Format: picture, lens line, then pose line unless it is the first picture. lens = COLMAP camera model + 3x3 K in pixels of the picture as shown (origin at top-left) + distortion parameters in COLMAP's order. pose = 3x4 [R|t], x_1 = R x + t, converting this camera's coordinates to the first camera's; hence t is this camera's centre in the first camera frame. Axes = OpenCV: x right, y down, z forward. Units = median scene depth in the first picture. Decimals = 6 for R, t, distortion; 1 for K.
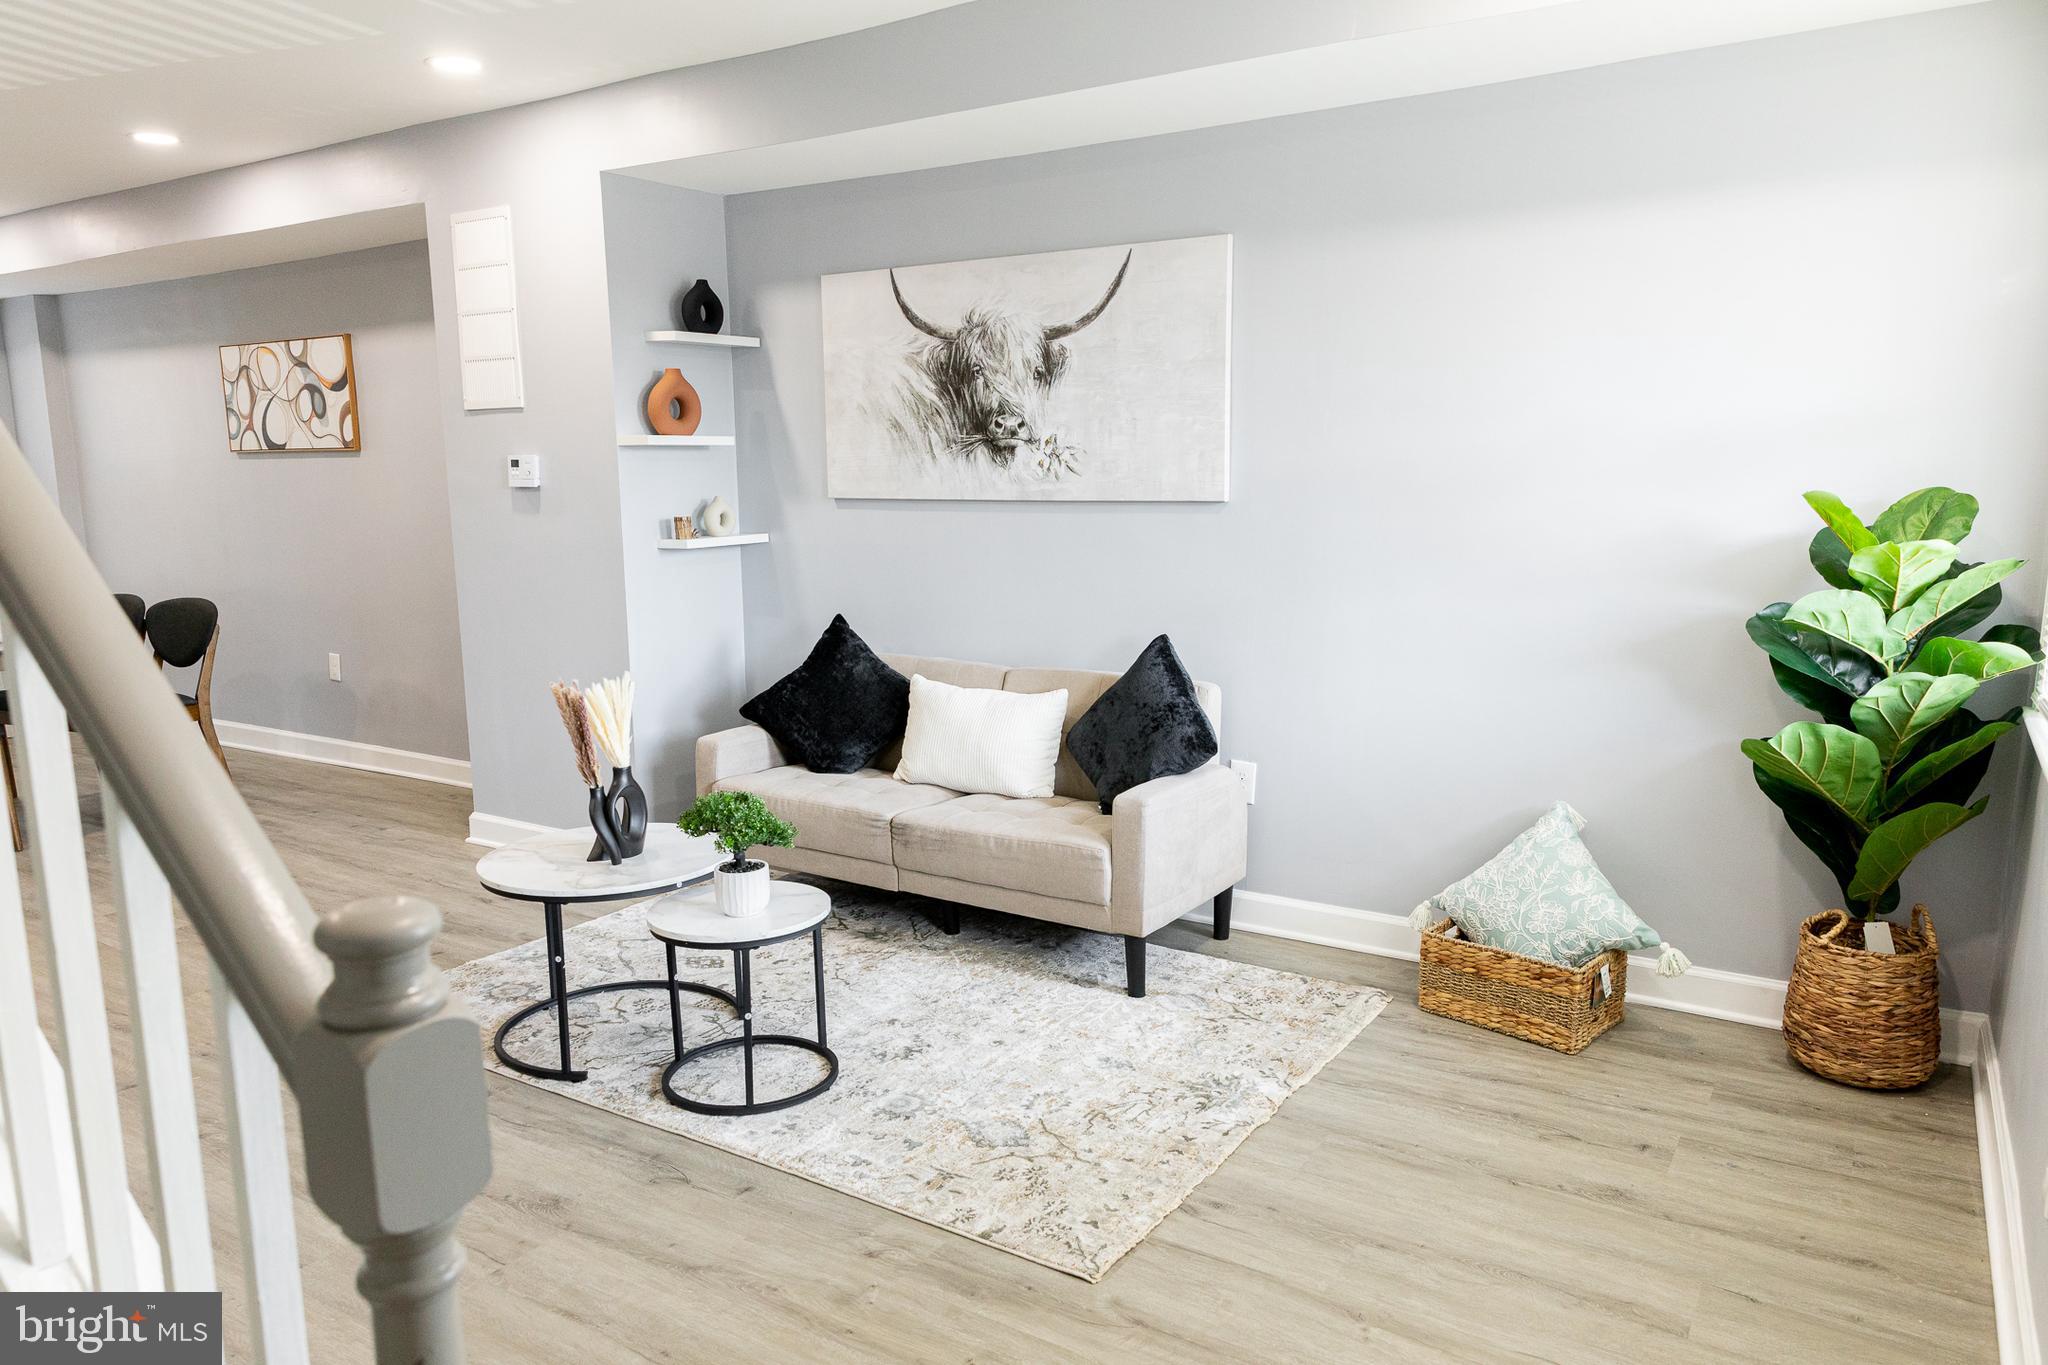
lens RADIAL K [[1384.2, 0, 1045.9], [0, 1384.2, 693.7], [0, 0, 1]] dist [0.013307, -0.004860]
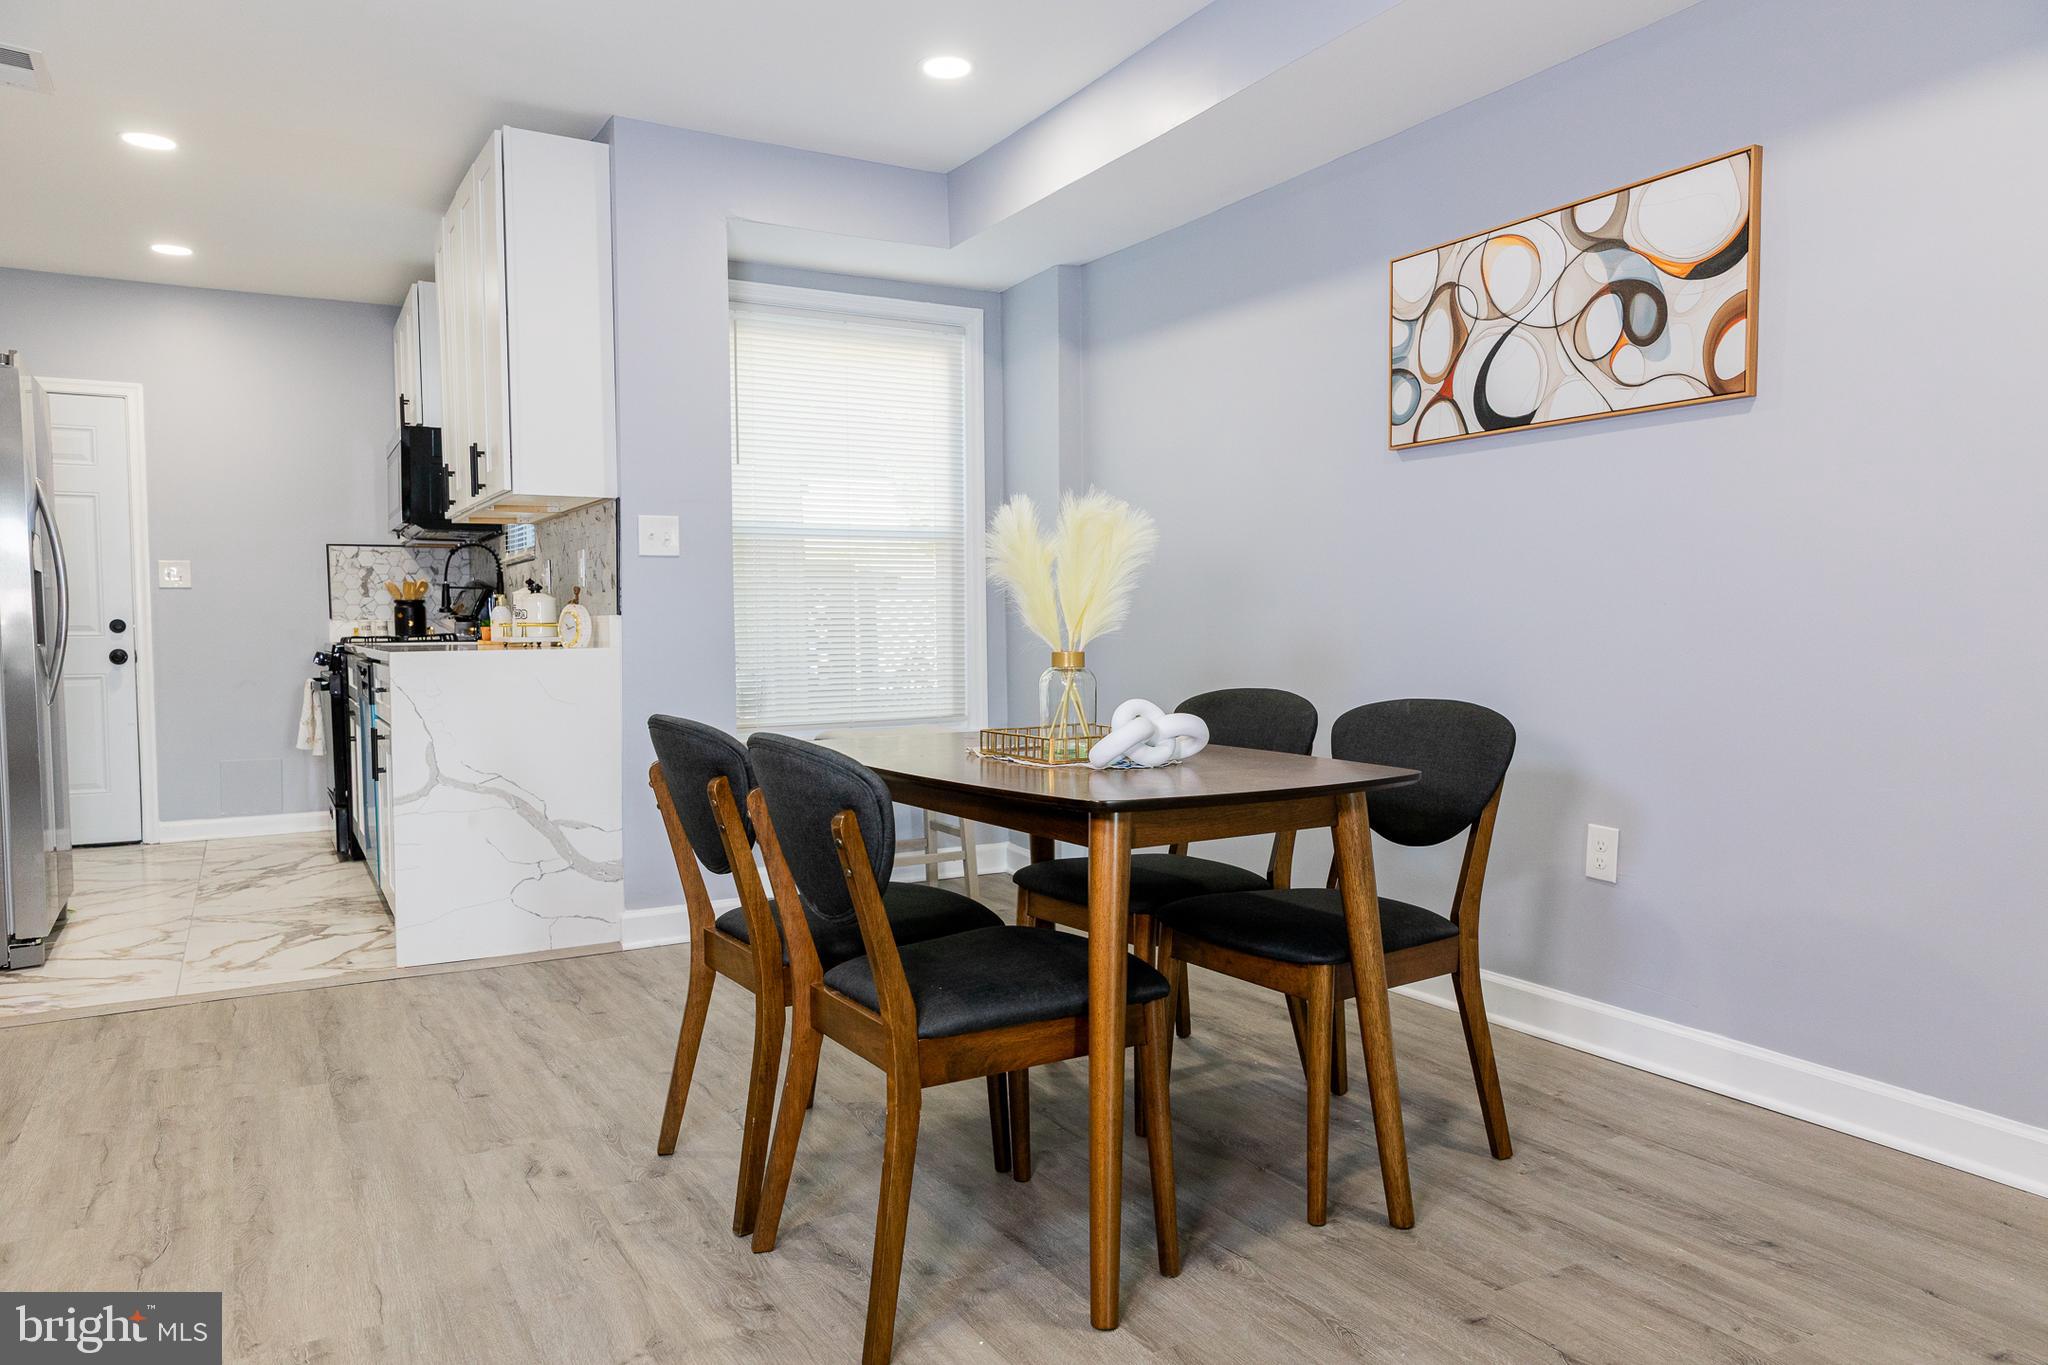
lens RADIAL K [[1384.2, 0, 1007.0], [0, 1384.2, 675.1], [0, 0, 1]] dist [0.013307, -0.004860]
pose [[0.873784, 0.023568, -0.485744, -0.672512], [-0.082598, 0.991505, -0.100475, -0.022784], [0.479249, 0.127915, 0.868308, 0.682617]]
